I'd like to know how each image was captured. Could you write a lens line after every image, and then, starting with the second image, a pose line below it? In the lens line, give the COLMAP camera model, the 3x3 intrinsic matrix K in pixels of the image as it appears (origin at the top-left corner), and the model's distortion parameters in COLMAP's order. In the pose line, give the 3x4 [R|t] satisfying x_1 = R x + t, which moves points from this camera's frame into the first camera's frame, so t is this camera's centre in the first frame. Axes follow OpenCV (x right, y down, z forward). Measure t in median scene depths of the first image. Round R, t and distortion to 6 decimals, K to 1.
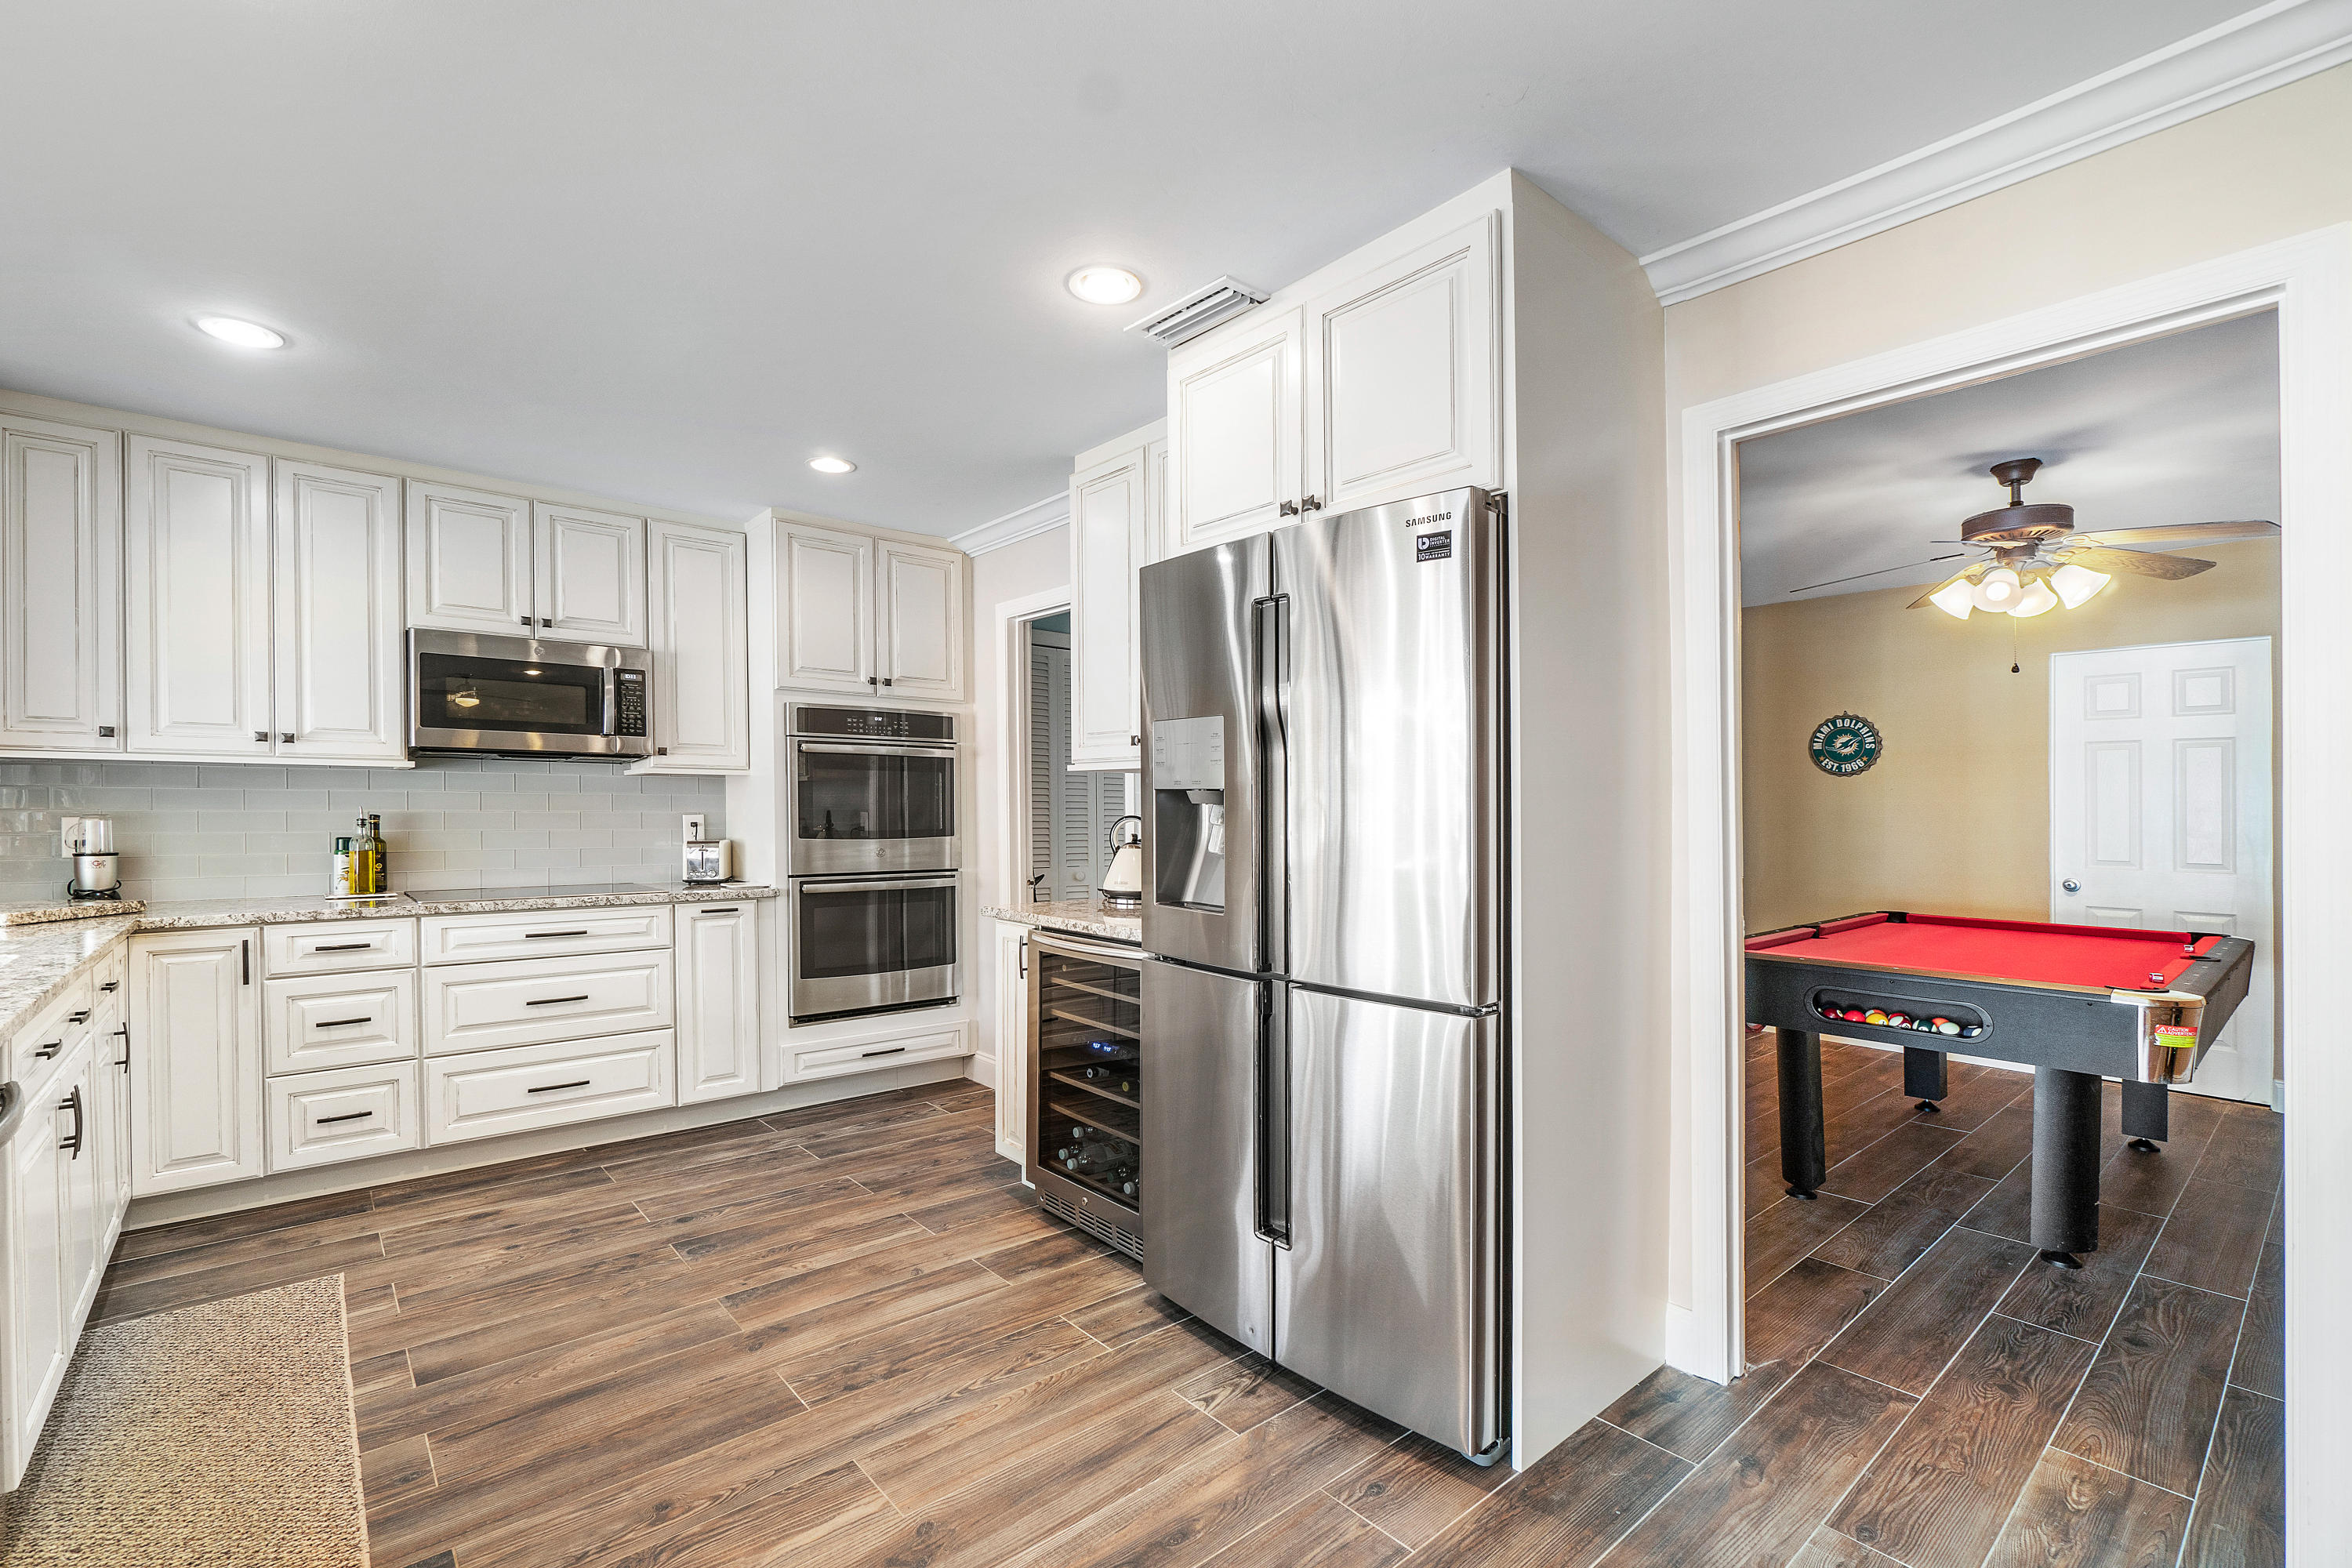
lens RADIAL K [[1027.9, 0, 1144.1], [0, 1027.9, 805.2], [0, 0, 1]] dist [-0.003112, 0.001269]
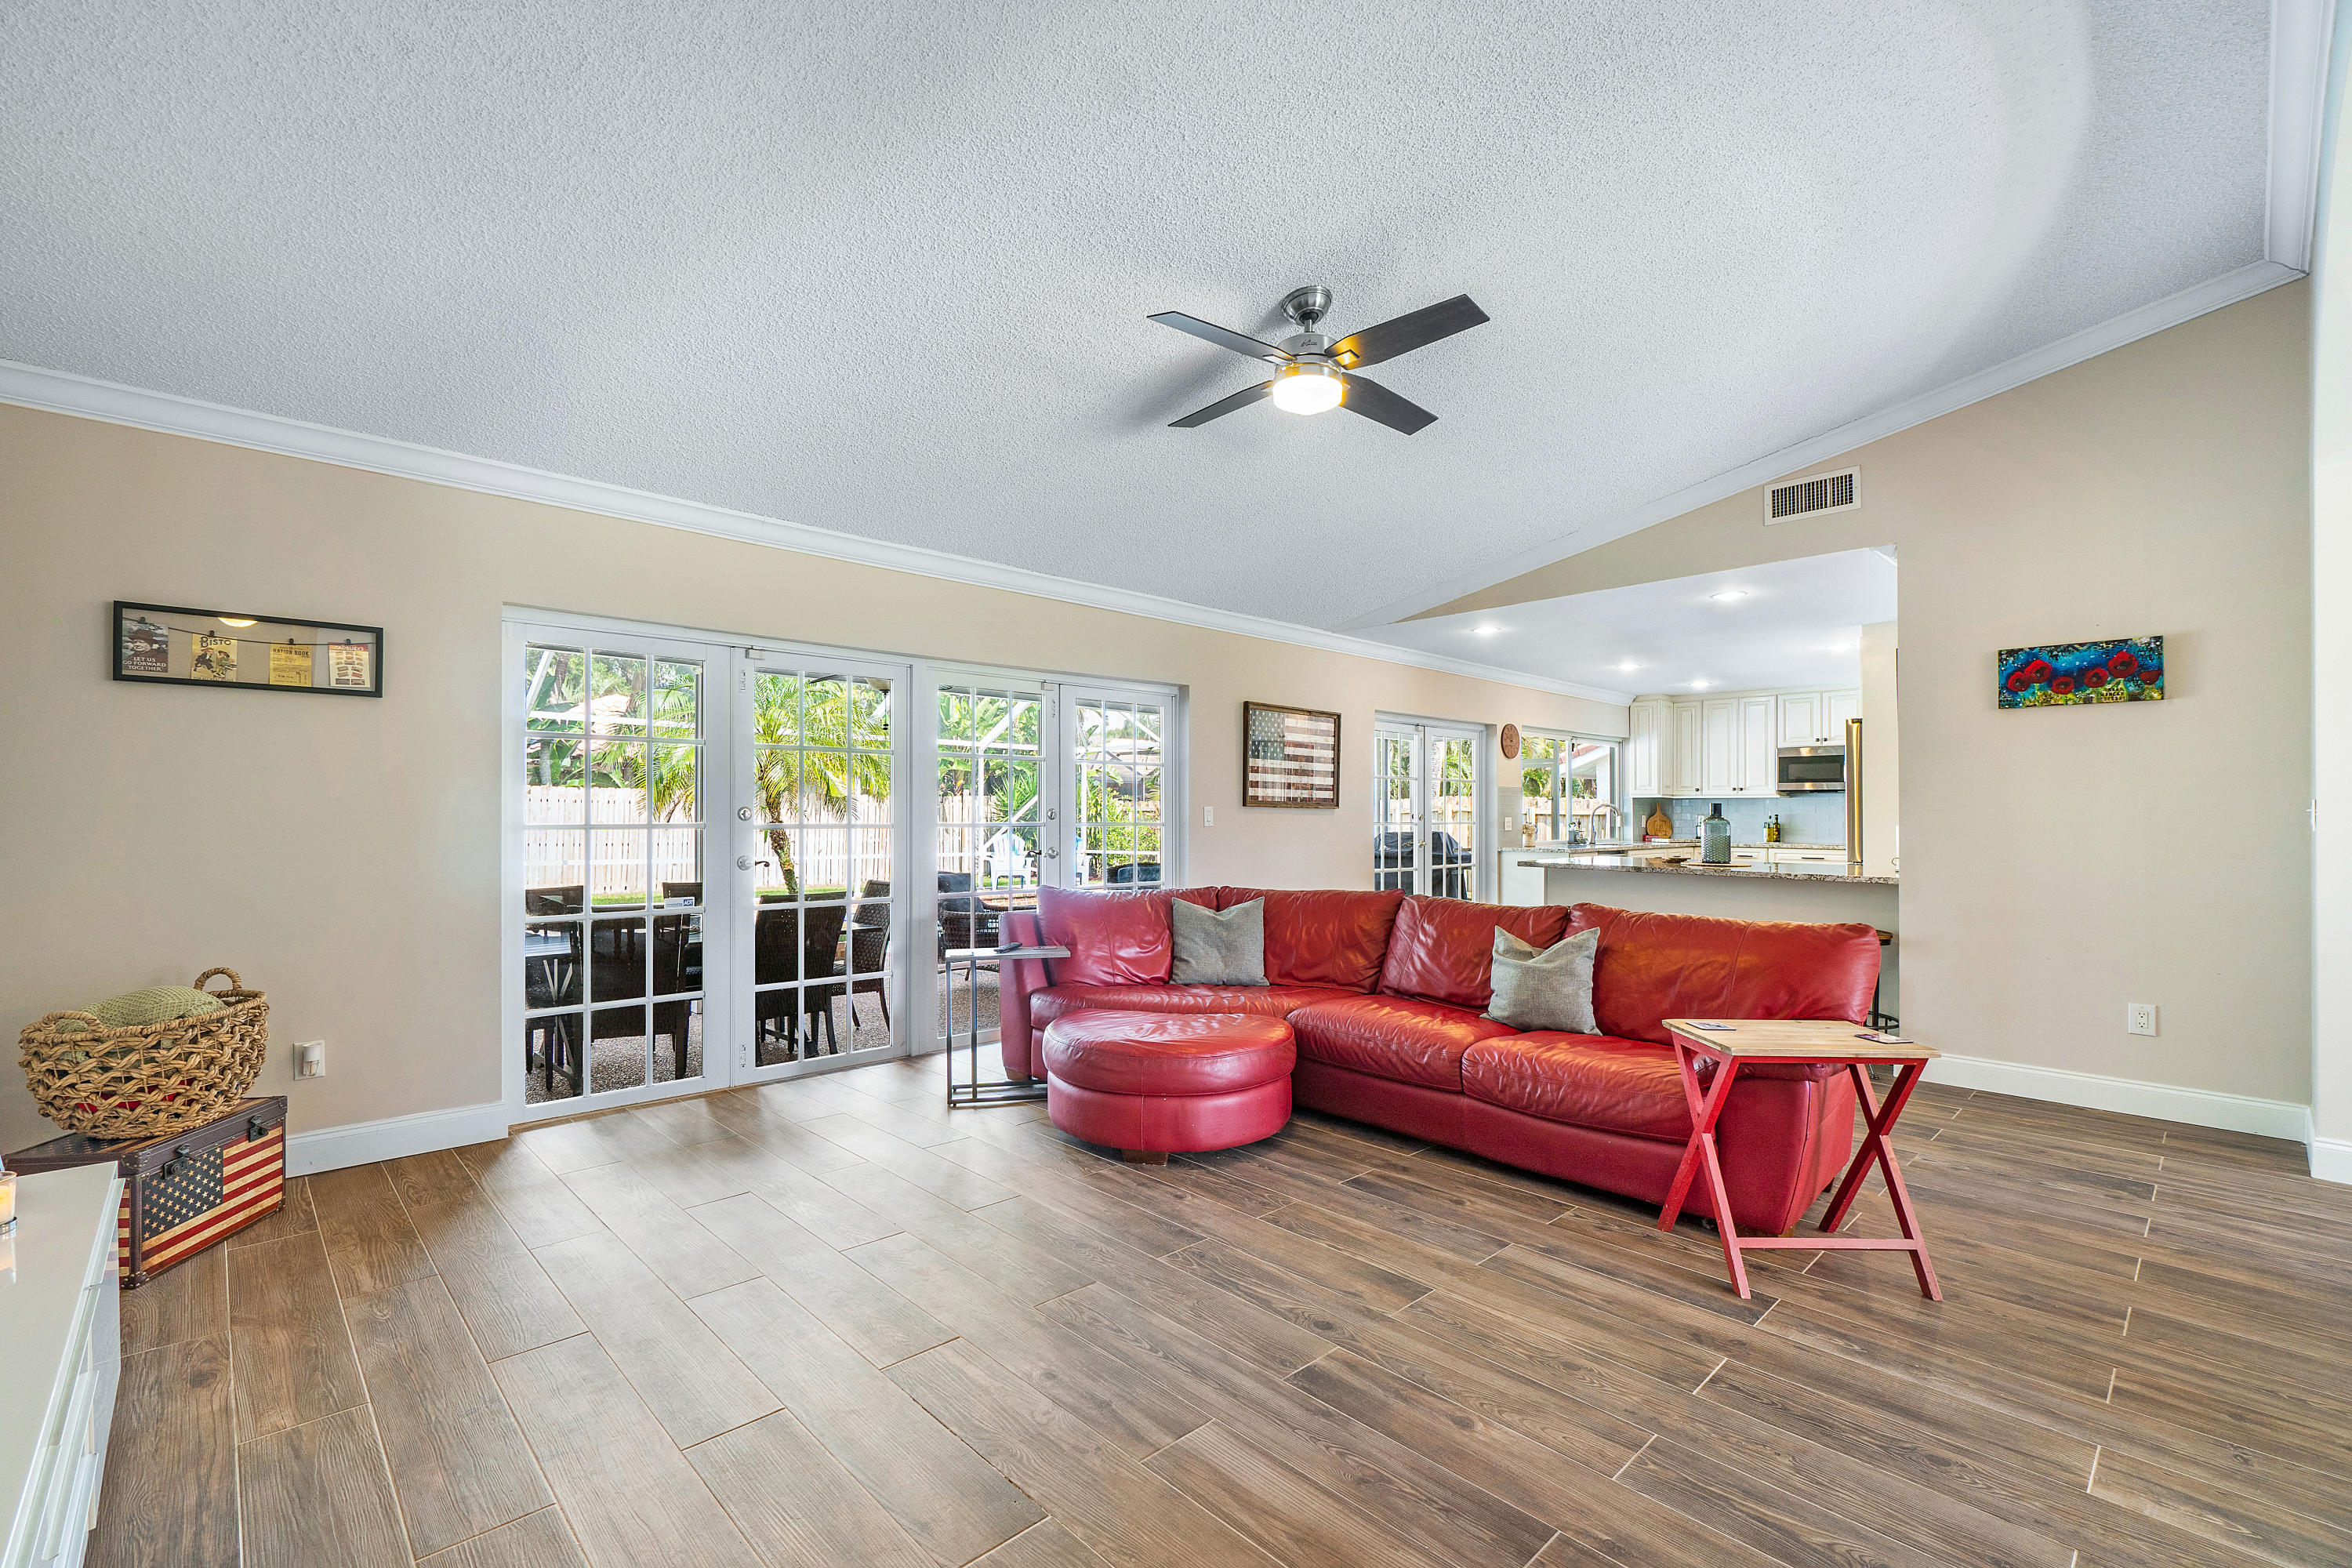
lens RADIAL K [[1027.9, 0, 1151.8], [0, 1027.9, 776.2], [0, 0, 1]] dist [-0.003112, 0.001269]
pose [[0.056085, -0.041512, -0.997563, 2.194390], [-0.003605, 0.999120, -0.041779, 0.031377], [0.998419, 0.005939, 0.055886, -0.966939]]
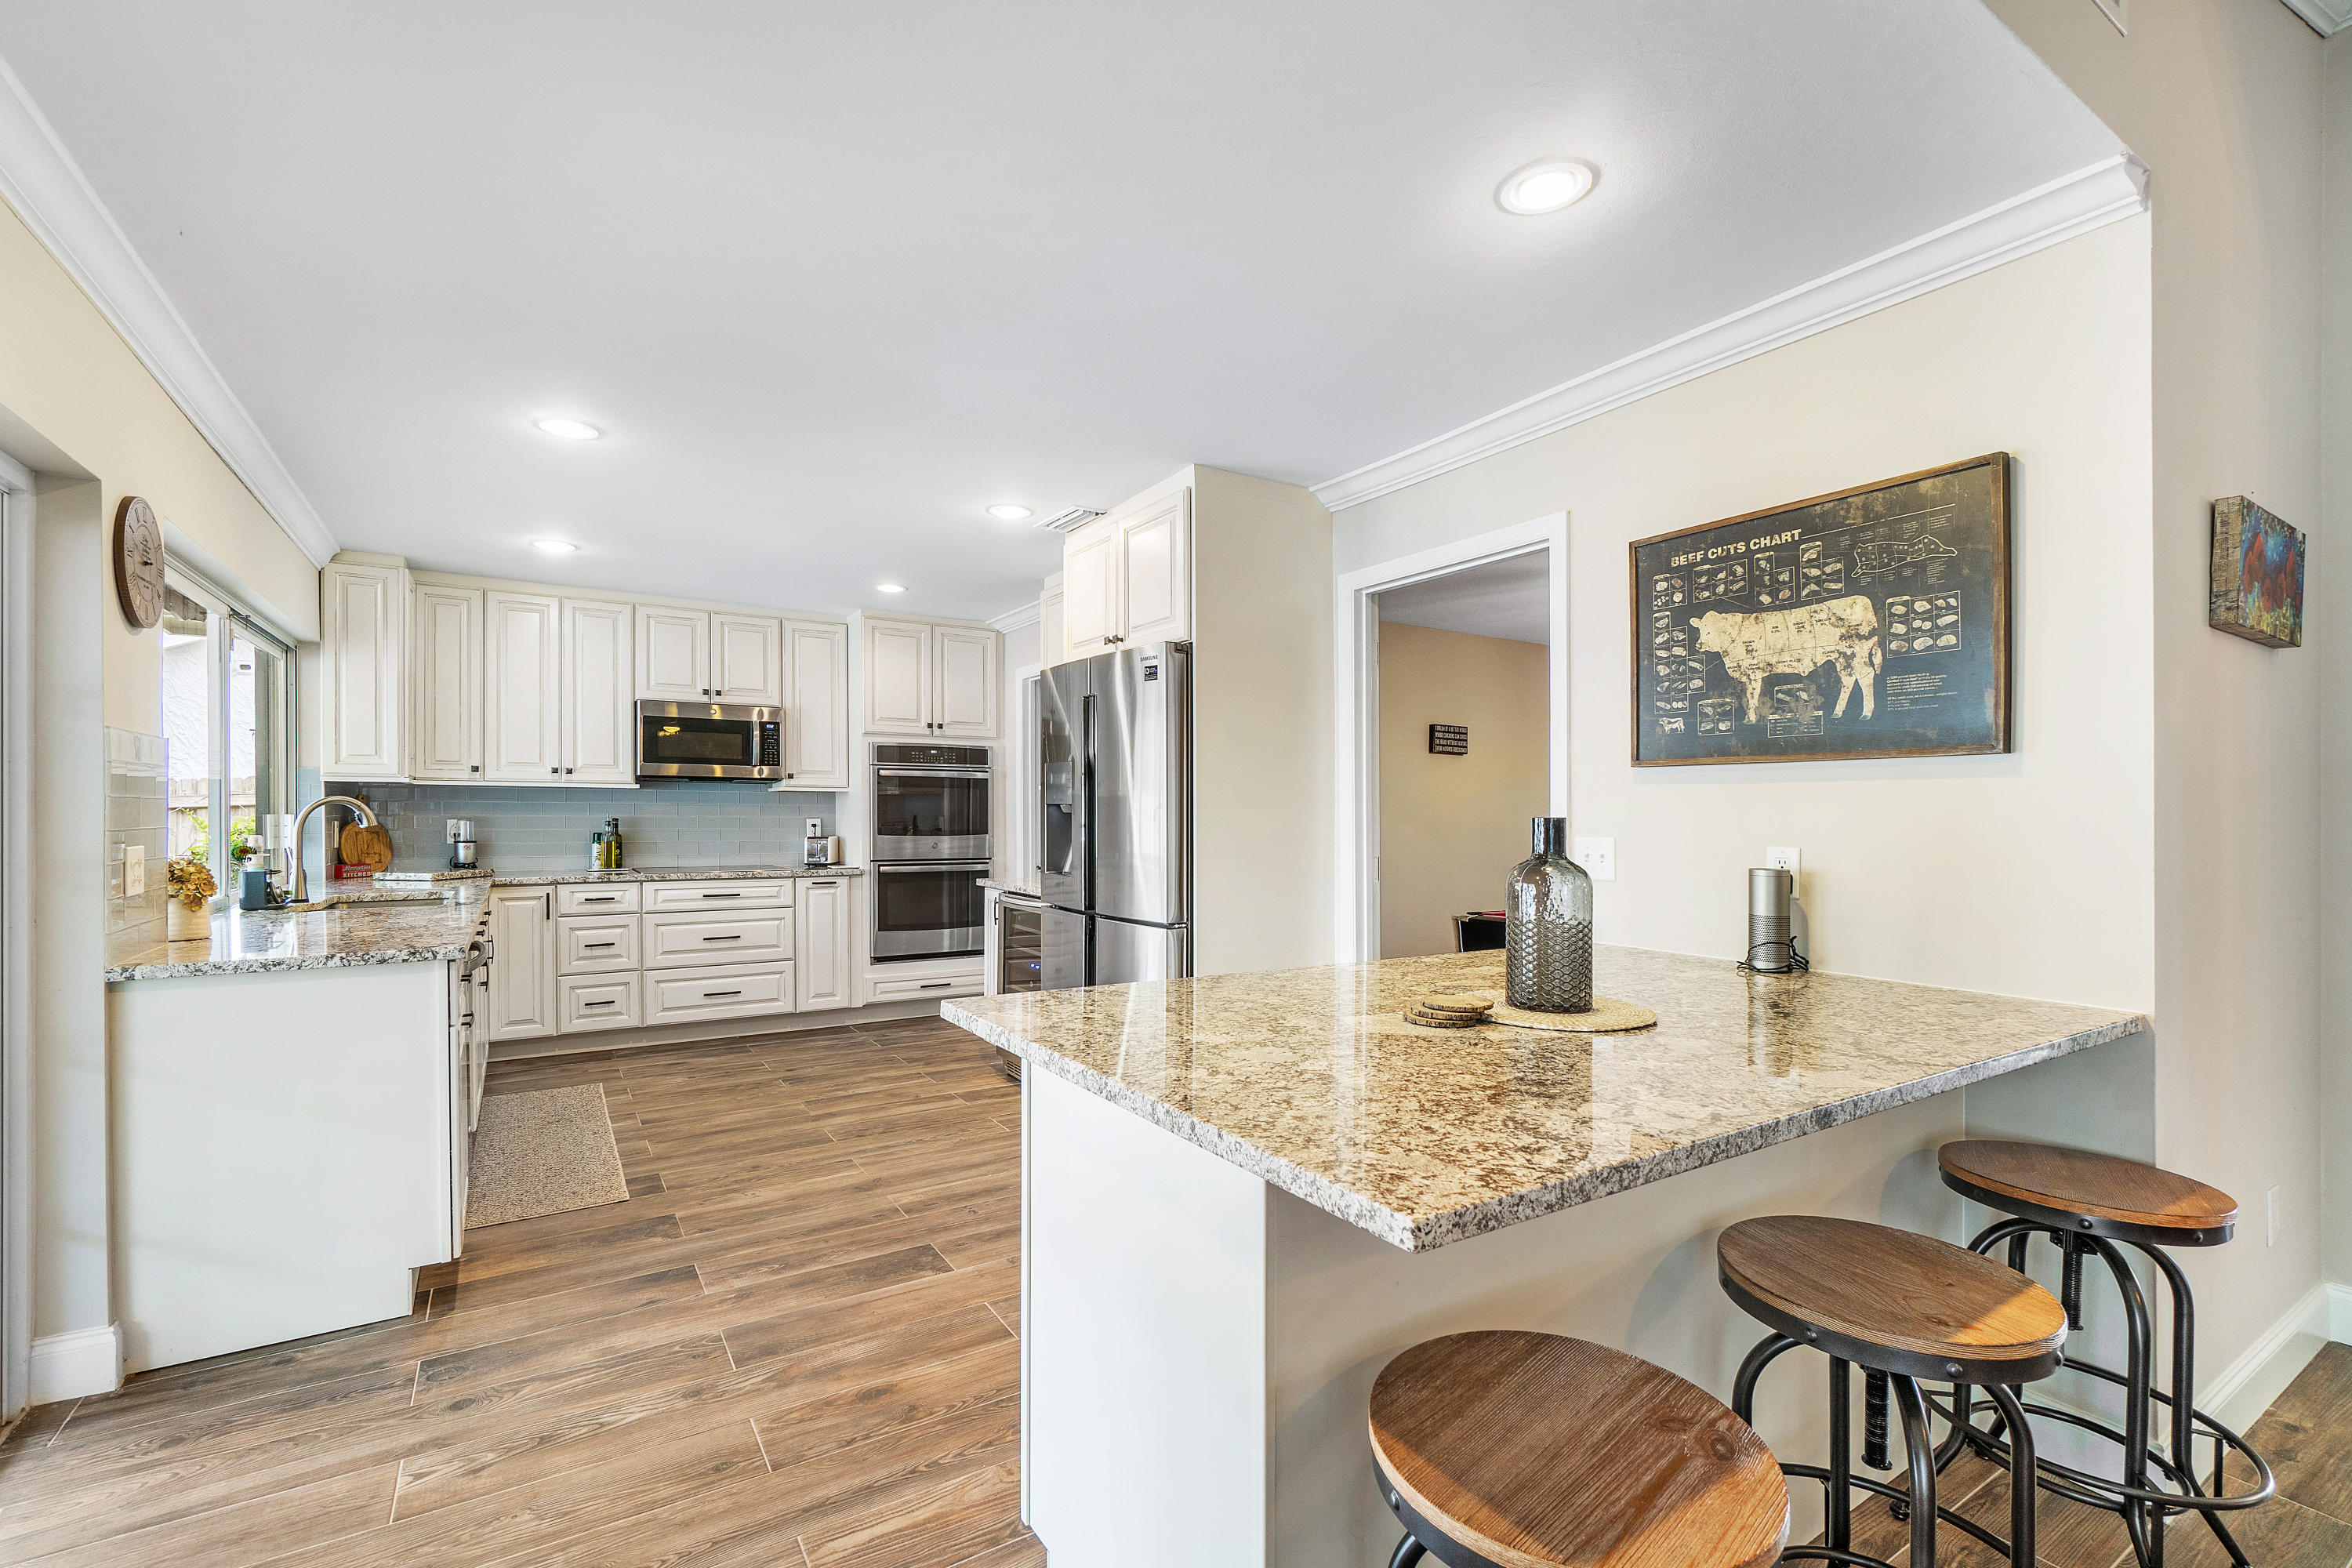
lens RADIAL K [[1027.9, 0, 1128.2], [0, 1027.9, 797.2], [0, 0, 1]] dist [-0.003112, 0.001269]
pose [[0.986424, -0.001174, -0.164215, 0.313228], [-0.000893, 0.999921, -0.012510, -0.004333], [0.164217, 0.012487, 0.986345, -0.468550]]
